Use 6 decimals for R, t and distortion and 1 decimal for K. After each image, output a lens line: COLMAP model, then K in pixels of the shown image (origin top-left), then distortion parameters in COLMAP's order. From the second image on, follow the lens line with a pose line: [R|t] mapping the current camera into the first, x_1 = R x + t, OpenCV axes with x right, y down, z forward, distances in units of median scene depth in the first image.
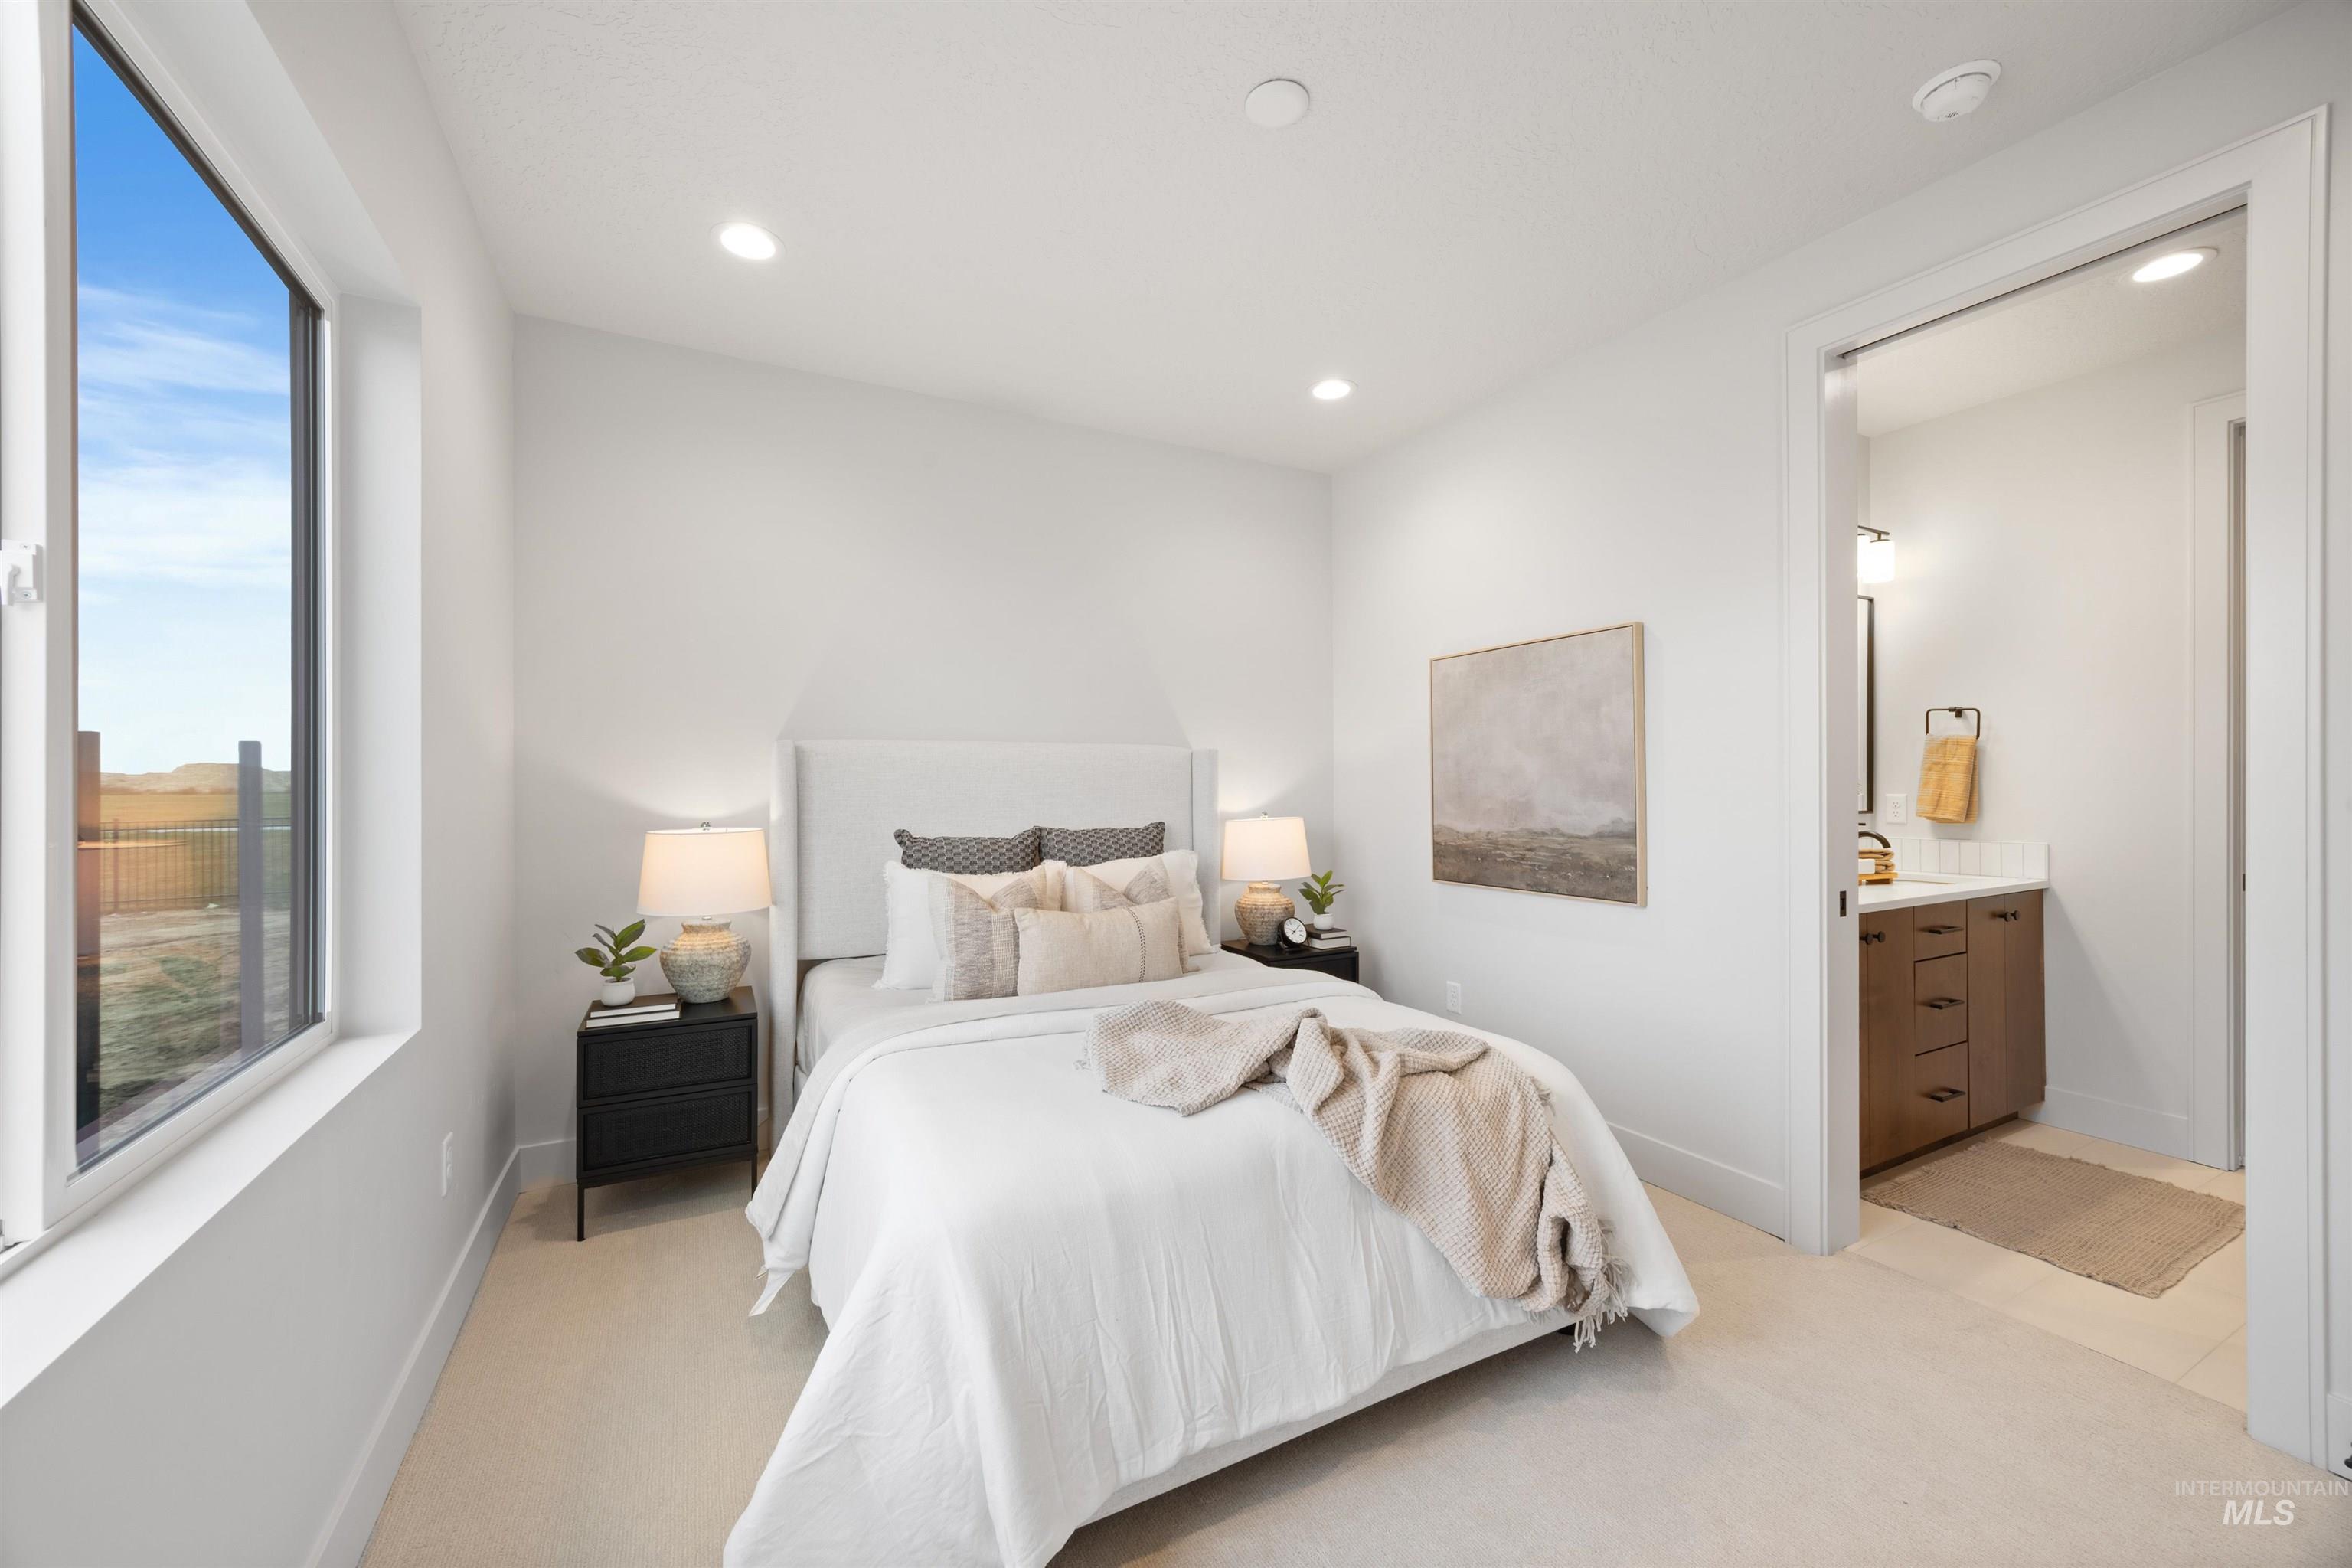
lens RADIAL K [[898.4, 0, 1151.7], [0, 898.4, 780.1], [0, 0, 1]] dist [-0.001097, 0.000236]
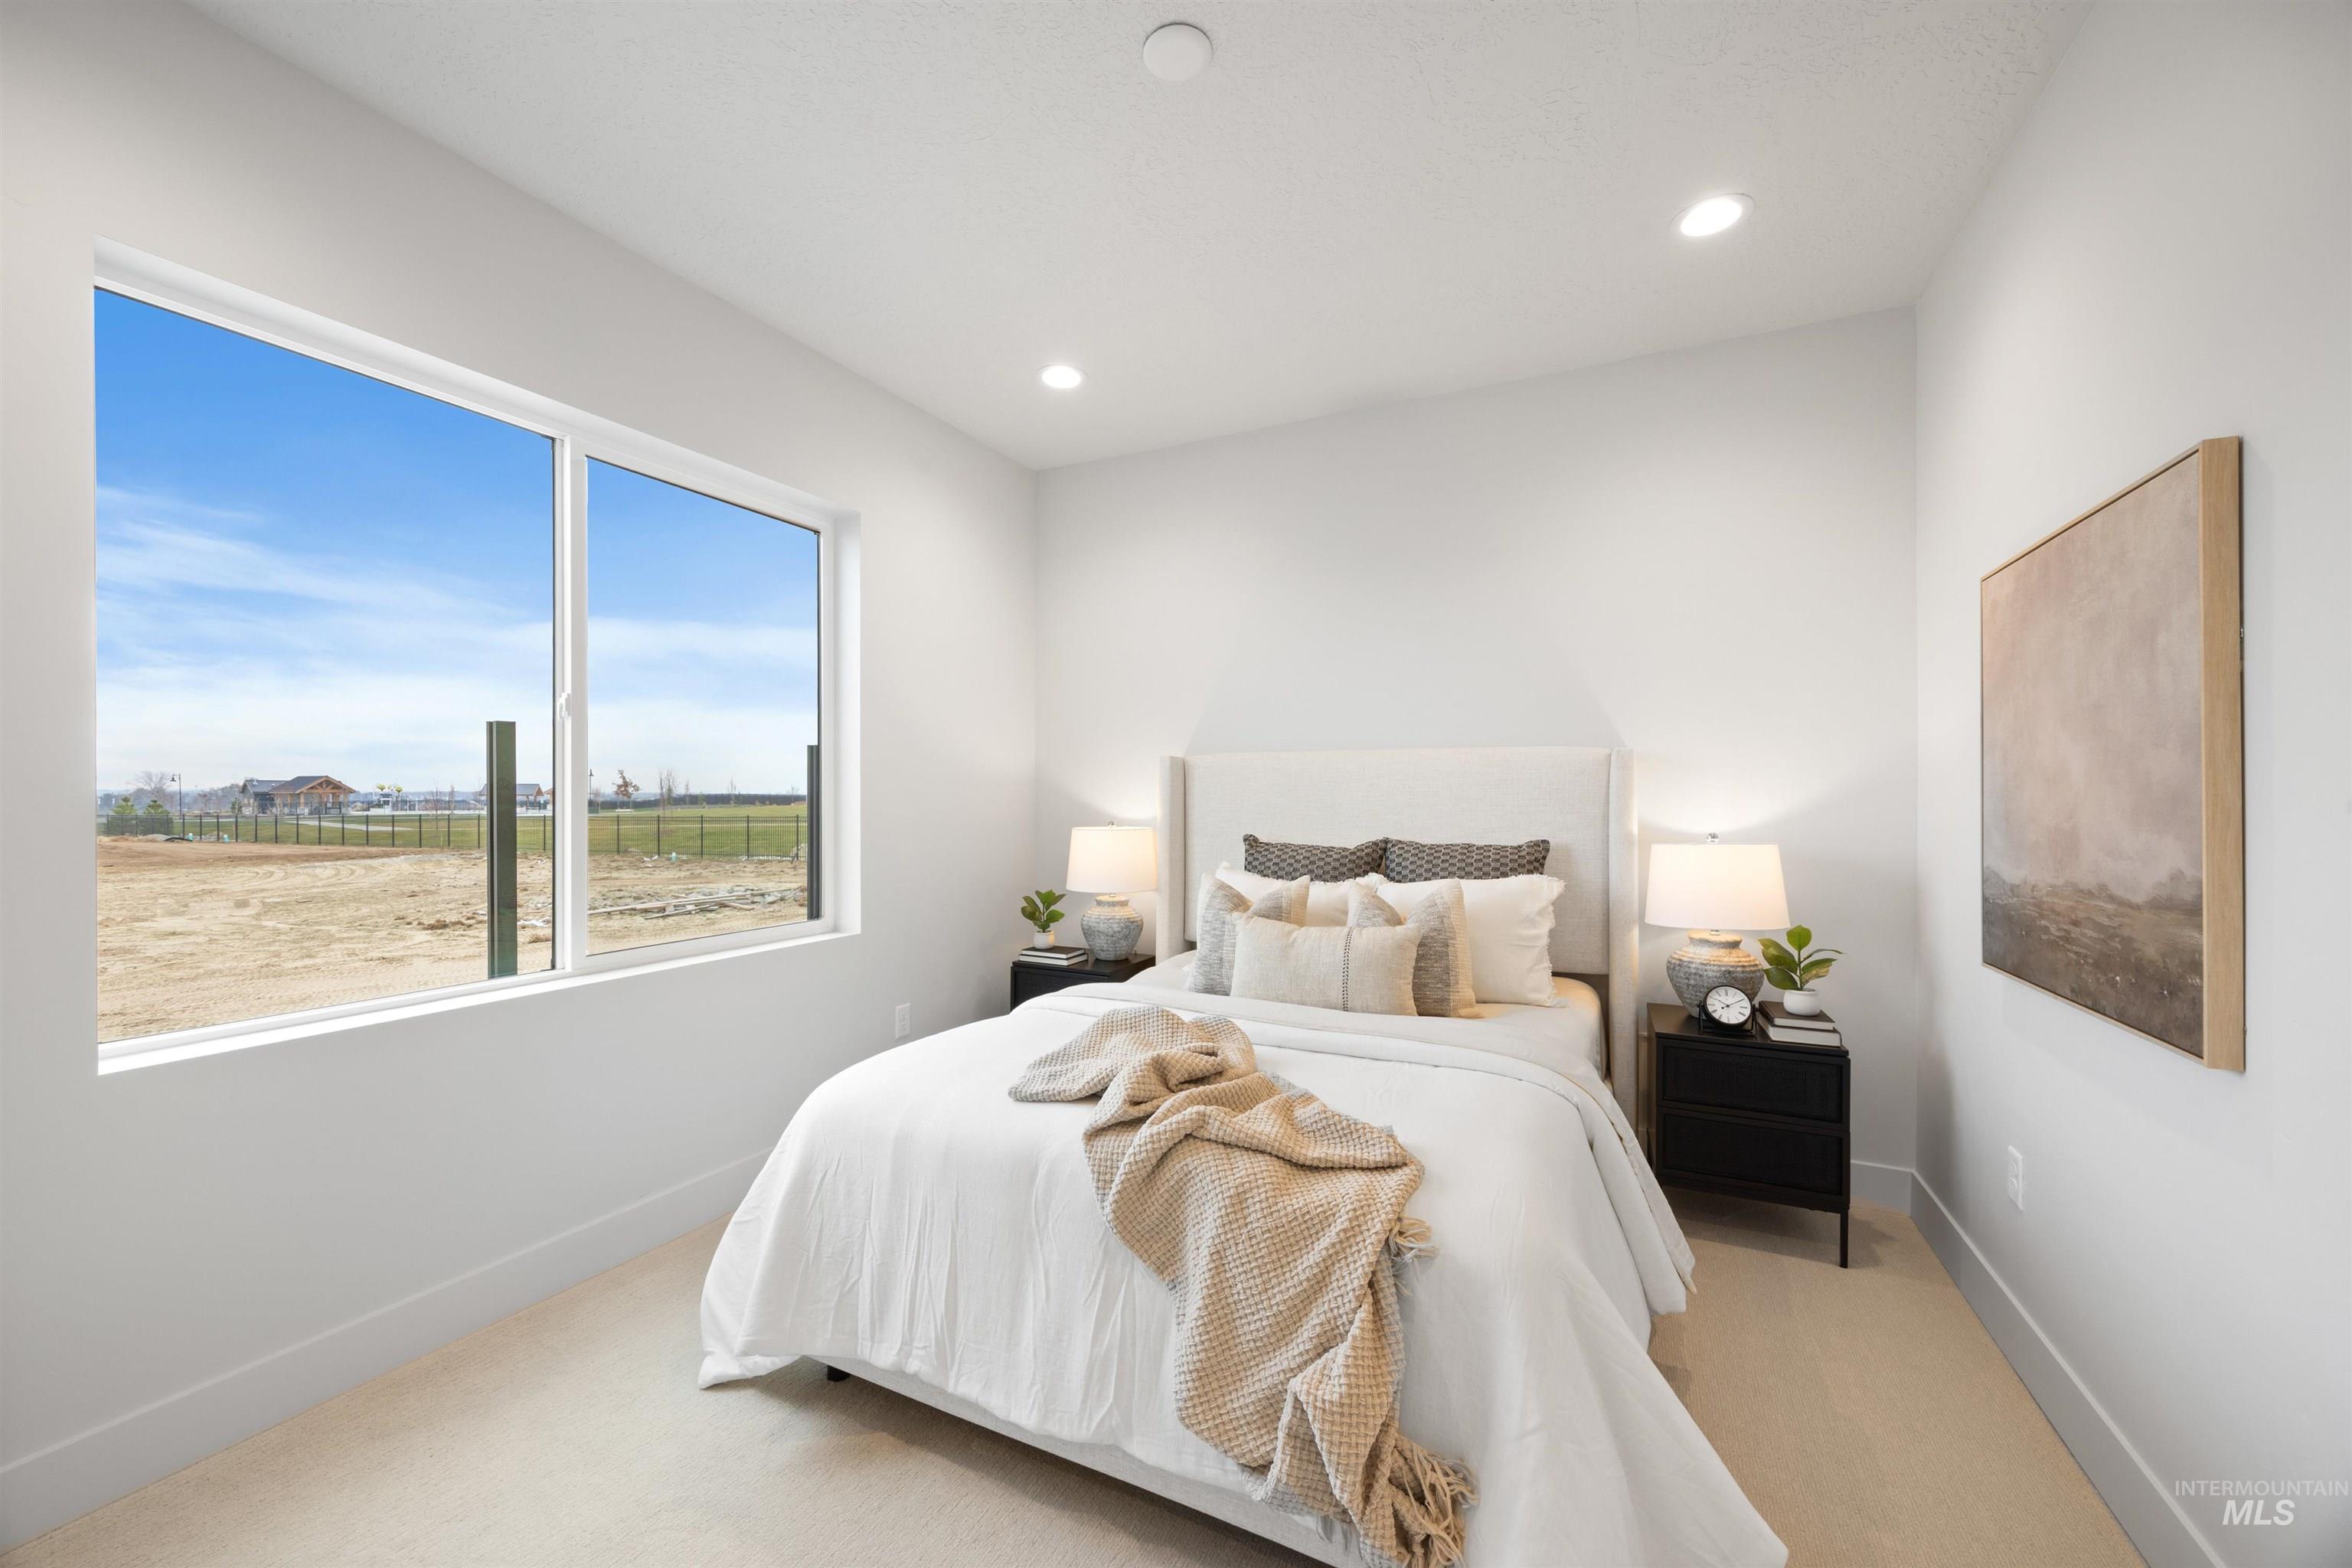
lens RADIAL K [[898.4, 0, 1156.0], [0, 898.4, 791.0], [0, 0, 1]] dist [-0.001097, 0.000236]
pose [[0.582388, 0.001612, -0.812909, 0.580760], [0.000139, 0.999998, 0.002083, 0.000126], [0.812911, -0.001326, 0.582386, 0.292598]]
